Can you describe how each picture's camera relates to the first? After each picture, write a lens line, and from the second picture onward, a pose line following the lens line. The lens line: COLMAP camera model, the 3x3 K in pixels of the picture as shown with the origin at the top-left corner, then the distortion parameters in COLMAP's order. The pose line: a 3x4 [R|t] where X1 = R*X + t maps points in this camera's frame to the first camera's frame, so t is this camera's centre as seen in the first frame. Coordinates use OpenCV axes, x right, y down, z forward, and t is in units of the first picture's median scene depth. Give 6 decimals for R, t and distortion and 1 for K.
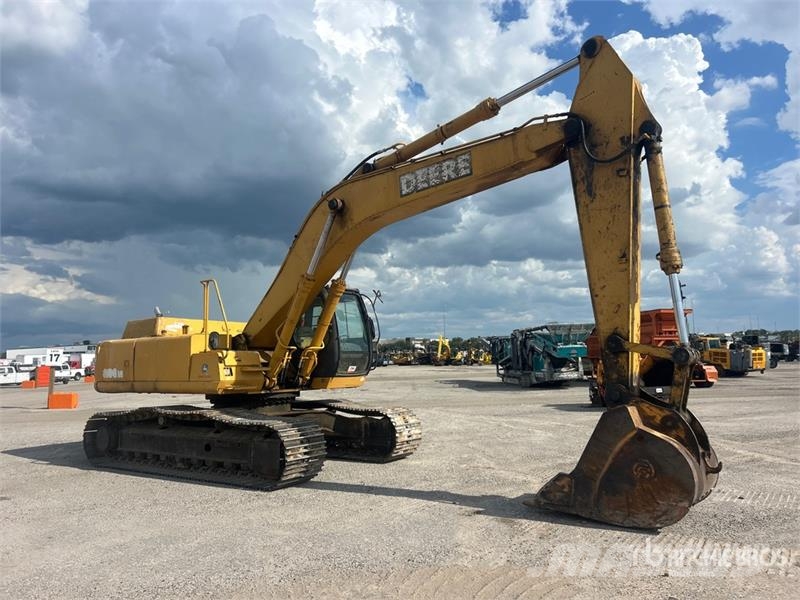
lens RADIAL K [[602.6, 0, 398.3], [0, 602.6, 301.9], [0, 0, 1]] dist [0.039787, -0.040549]
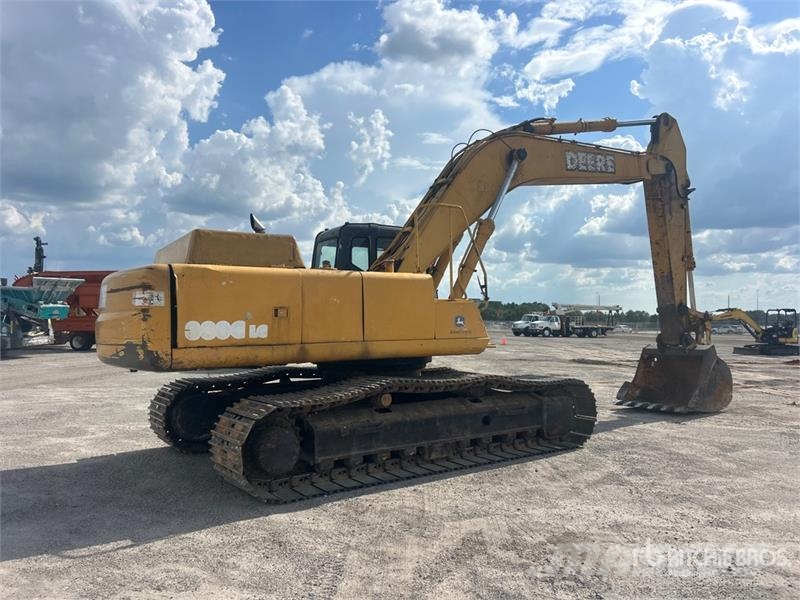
lens RADIAL K [[619.2, 0, 402.2], [0, 619.2, 292.6], [0, 0, 1]] dist [0.037982, -0.005077]
pose [[0.345938, 0.056721, 0.936541, -1.164037], [-0.094860, 0.995171, -0.025233, 0.108508], [-0.933450, -0.080111, 0.349648, 0.865678]]
